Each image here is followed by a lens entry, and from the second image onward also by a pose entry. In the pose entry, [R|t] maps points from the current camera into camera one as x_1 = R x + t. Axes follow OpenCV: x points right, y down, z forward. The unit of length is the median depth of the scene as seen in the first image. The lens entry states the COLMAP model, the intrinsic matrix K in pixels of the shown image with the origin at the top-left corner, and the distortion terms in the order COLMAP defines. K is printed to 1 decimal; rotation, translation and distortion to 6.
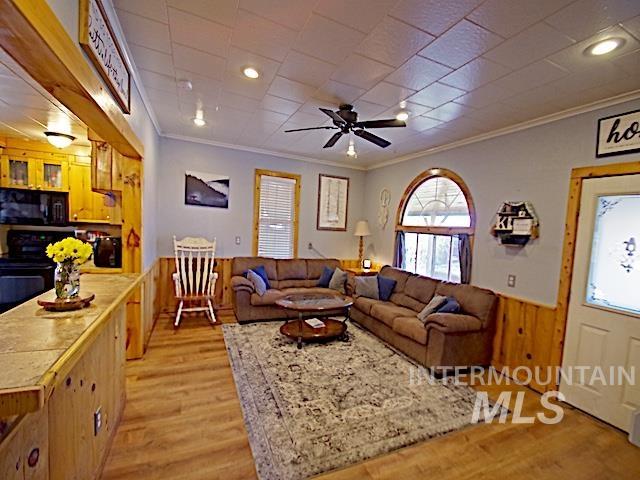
lens RADIAL K [[285.9, 0, 318.0], [0, 285.9, 247.6], [0, 0, 1]] dist [0.000212, -0.000056]
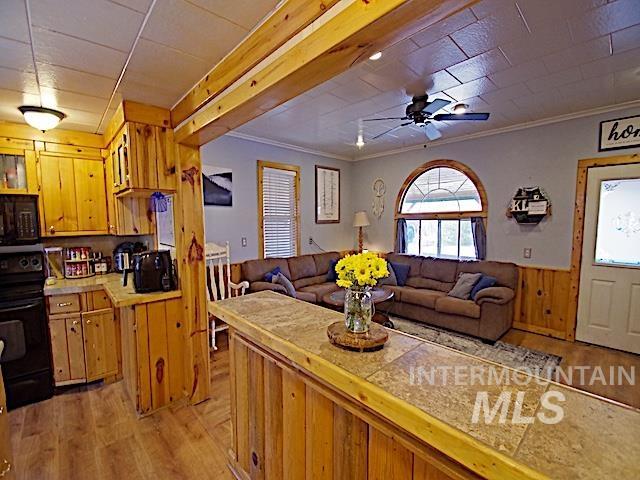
lens RADIAL K [[286.4, 0, 319.2], [0, 286.4, 244.5], [0, 0, 1]] dist [-0.002188, -0.000537]
pose [[0.941674, -0.096935, 0.322264, -0.458888], [0.090914, 0.995288, 0.033720, -0.034381], [-0.324014, -0.002454, 0.946049, 0.119829]]
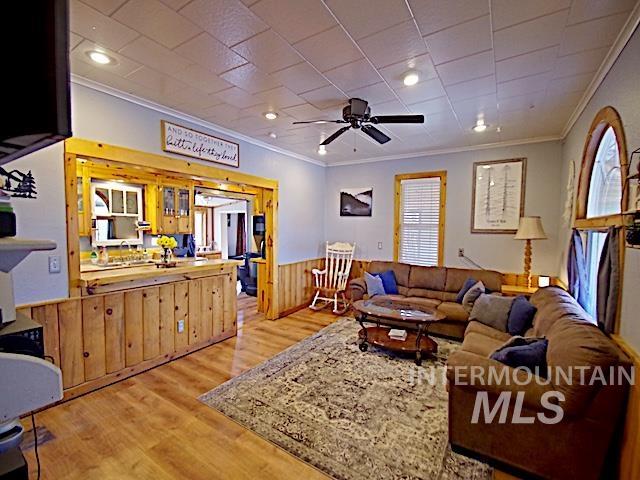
lens RADIAL K [[285.9, 0, 318.0], [0, 285.9, 247.6], [0, 0, 1]] dist [0.000212, -0.000056]
pose [[0.540249, 0.003719, -0.841497, 0.647865], [-0.041221, 0.998907, -0.022050, 0.021241], [0.840495, 0.046600, 0.539812, 0.301222]]
